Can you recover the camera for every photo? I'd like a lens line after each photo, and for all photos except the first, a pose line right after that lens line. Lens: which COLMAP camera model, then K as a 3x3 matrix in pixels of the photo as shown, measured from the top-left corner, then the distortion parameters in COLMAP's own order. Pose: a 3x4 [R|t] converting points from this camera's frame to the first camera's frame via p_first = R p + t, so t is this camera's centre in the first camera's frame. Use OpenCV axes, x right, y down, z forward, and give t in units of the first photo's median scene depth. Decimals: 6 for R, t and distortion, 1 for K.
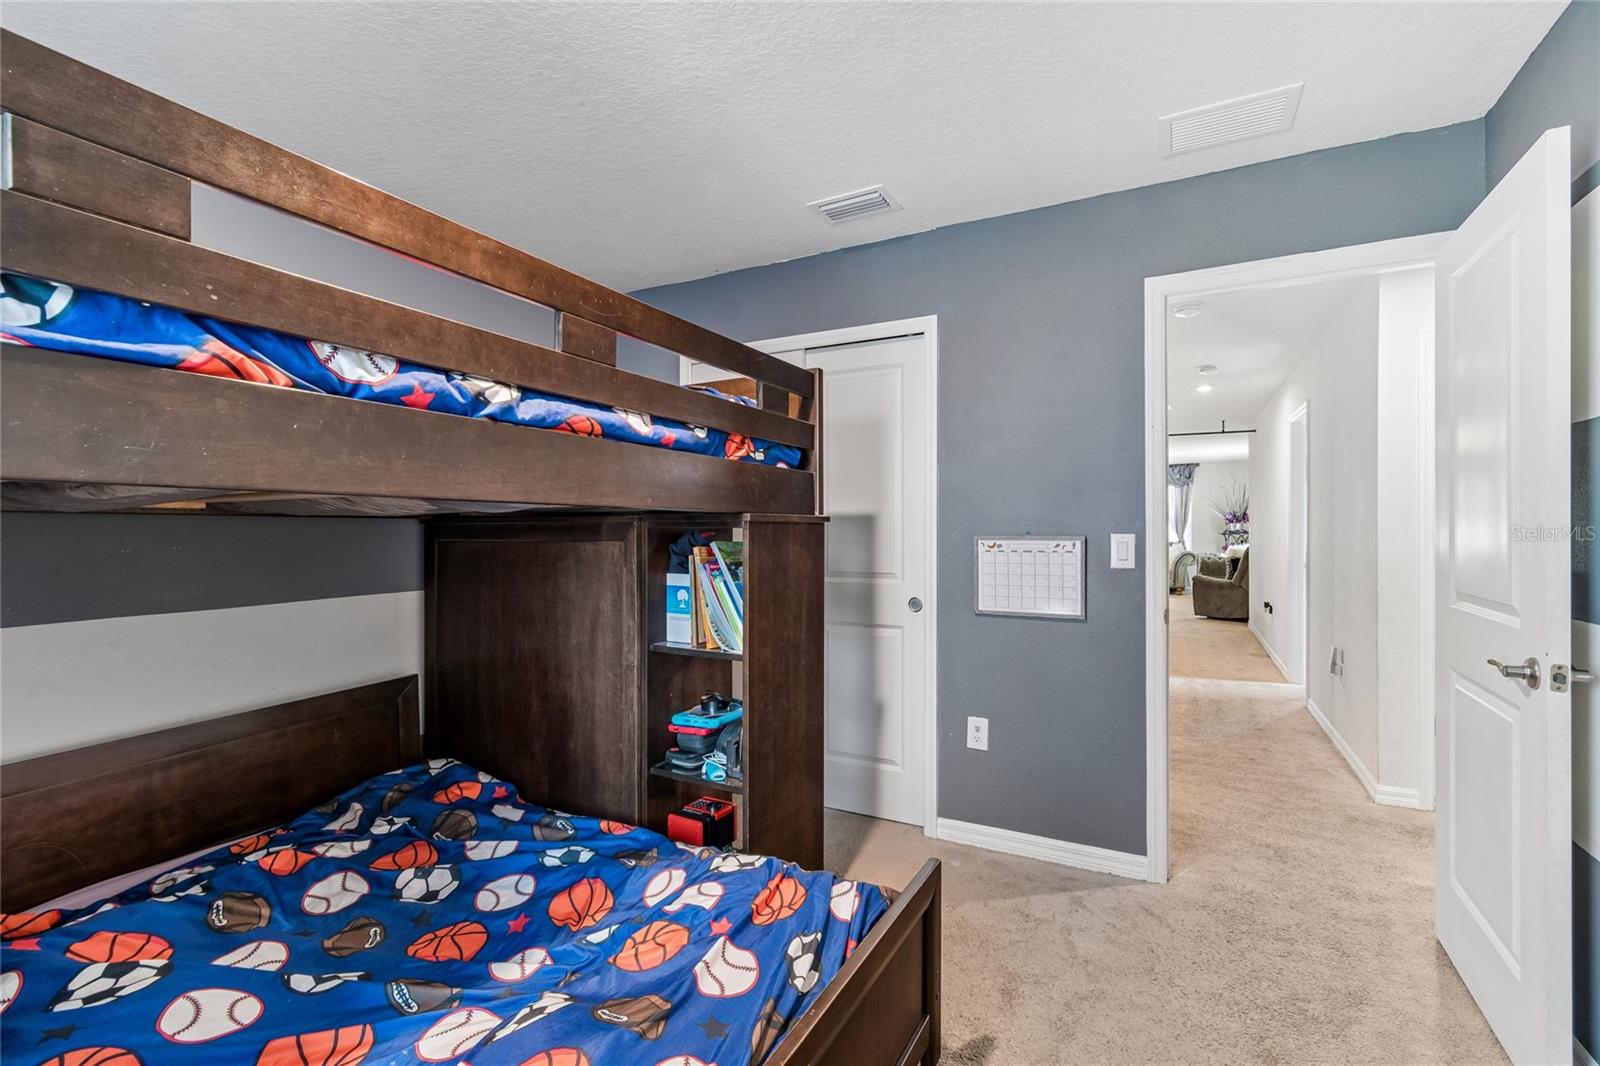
lens RADIAL K [[717.2, 0, 801.6], [0, 717.2, 523.7], [0, 0, 1]] dist [0.001673, -0.000516]
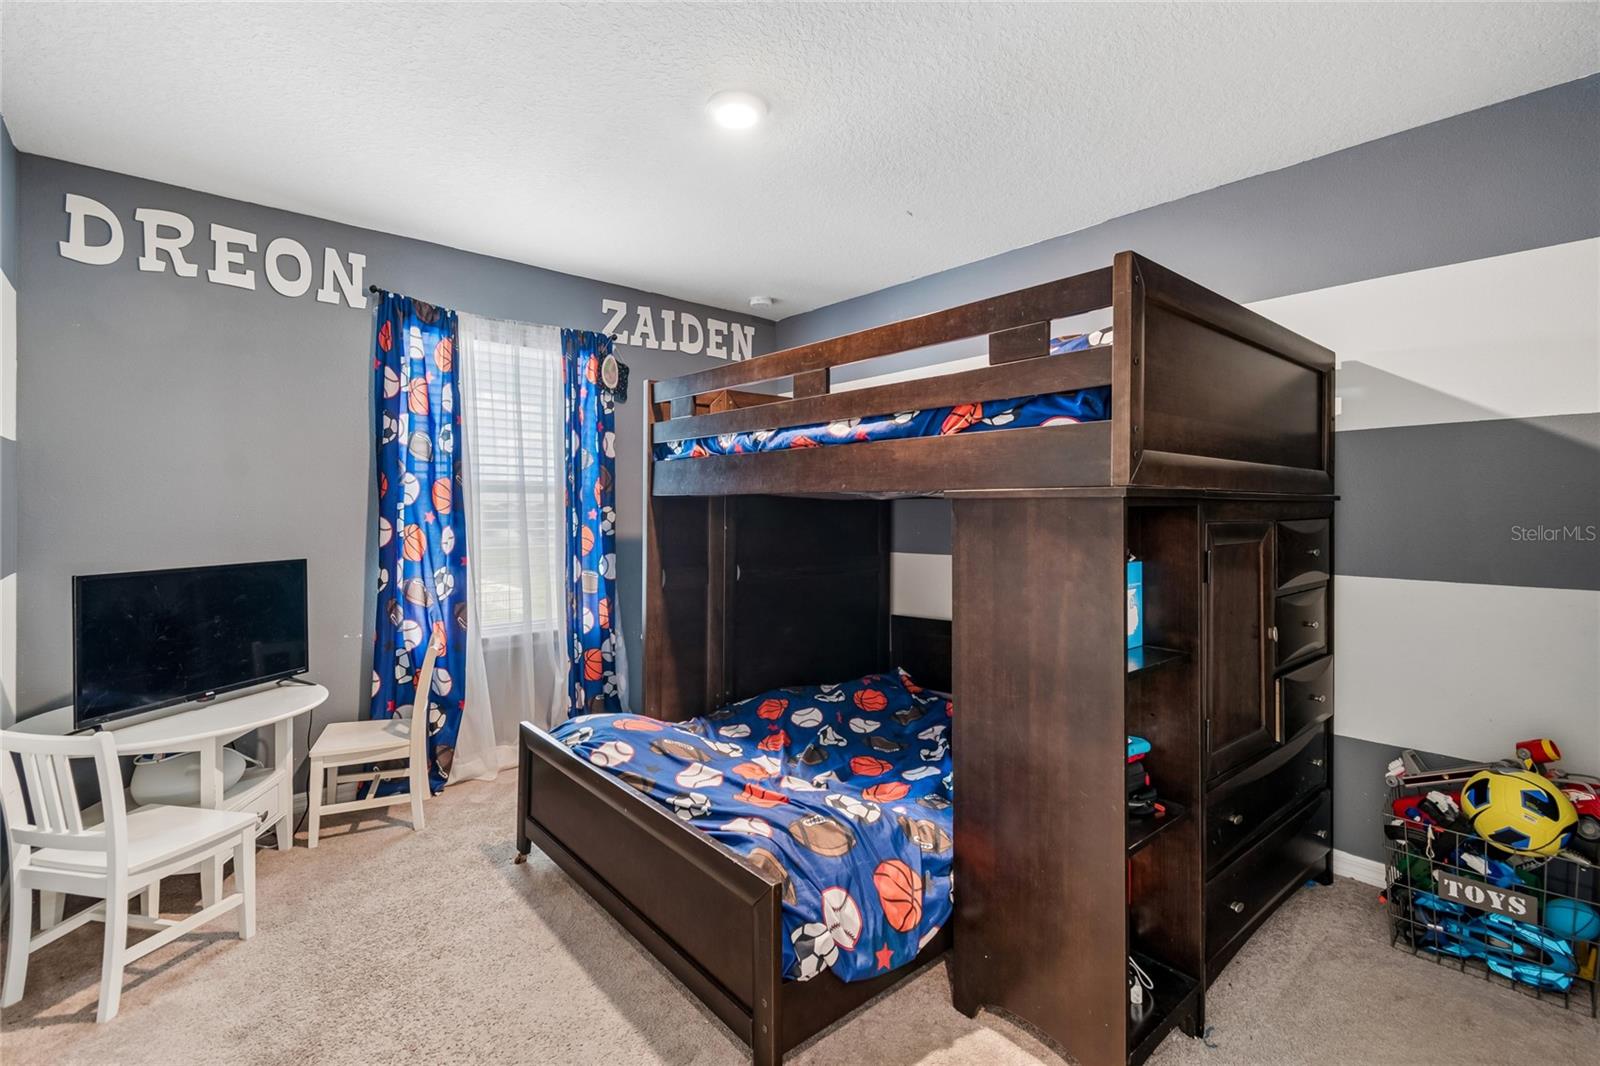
lens RADIAL K [[717.2, 0, 801.6], [0, 717.2, 523.7], [0, 0, 1]] dist [0.001673, -0.000516]
pose [[-0.361252, 0.010822, -0.932405, 1.009004], [-0.000463, 0.999930, 0.011785, 0.020883], [0.932468, 0.004689, -0.361222, 1.365499]]
